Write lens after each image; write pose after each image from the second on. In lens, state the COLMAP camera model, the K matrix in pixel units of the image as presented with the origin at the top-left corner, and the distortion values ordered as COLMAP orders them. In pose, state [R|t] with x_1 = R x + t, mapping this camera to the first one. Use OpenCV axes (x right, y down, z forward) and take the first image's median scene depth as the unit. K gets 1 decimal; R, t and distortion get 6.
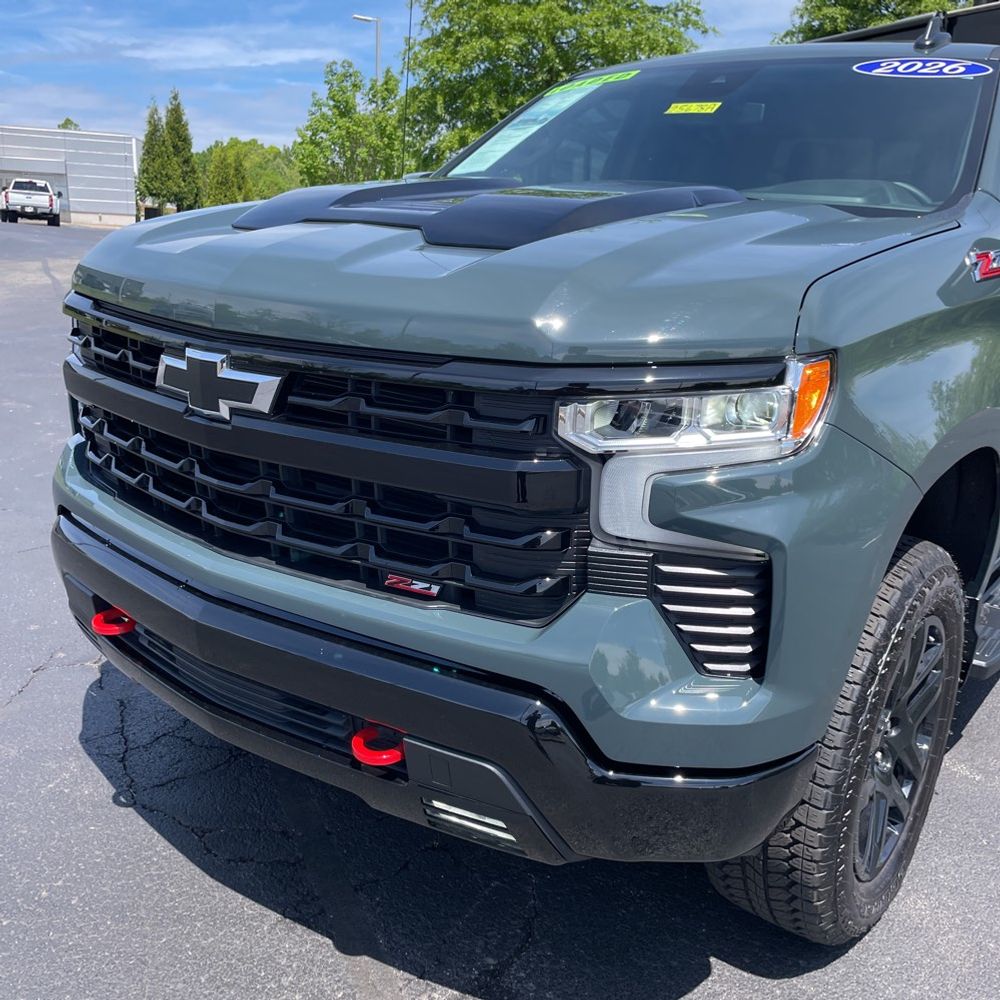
lens RADIAL K [[993.7, 0, 494.3], [0, 993.7, 496.7], [0, 0, 1]] dist [0.091817, -0.173885]
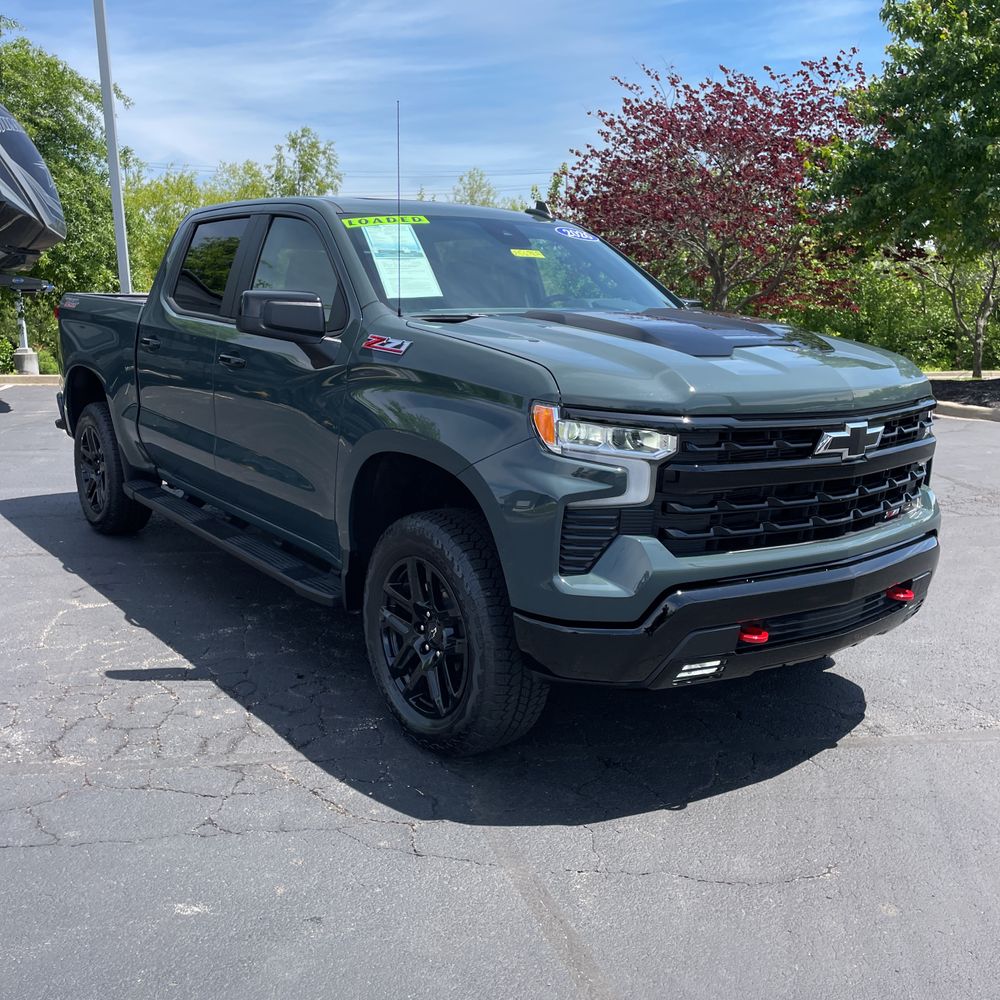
lens RADIAL K [[993.7, 0, 494.3], [0, 993.7, 496.7], [0, 0, 1]] dist [0.091817, -0.173885]
pose [[0.277125, -0.230958, 0.932663, -1.873443], [0.265755, 0.951238, 0.156593, -0.406550], [-0.923351, 0.204464, 0.324989, 0.890531]]
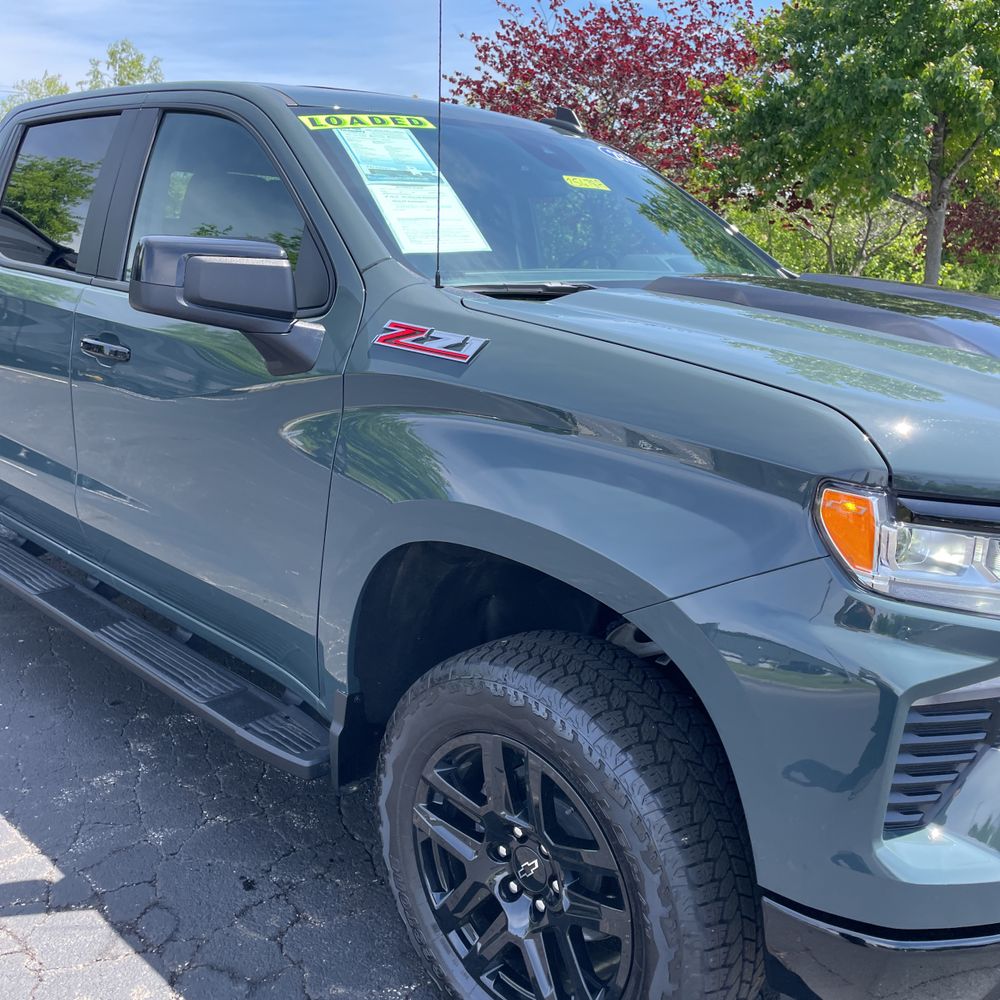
lens RADIAL K [[1028.9, 0, 500.0], [0, 1028.9, 500.0], [0, 0, 1]] dist [0.031524, -0.009952]
pose [[0.127305, -0.280569, 0.951354, -1.200796], [0.251043, 0.937042, 0.242755, -0.516887], [-0.959568, 0.207927, 0.189725, 1.360210]]
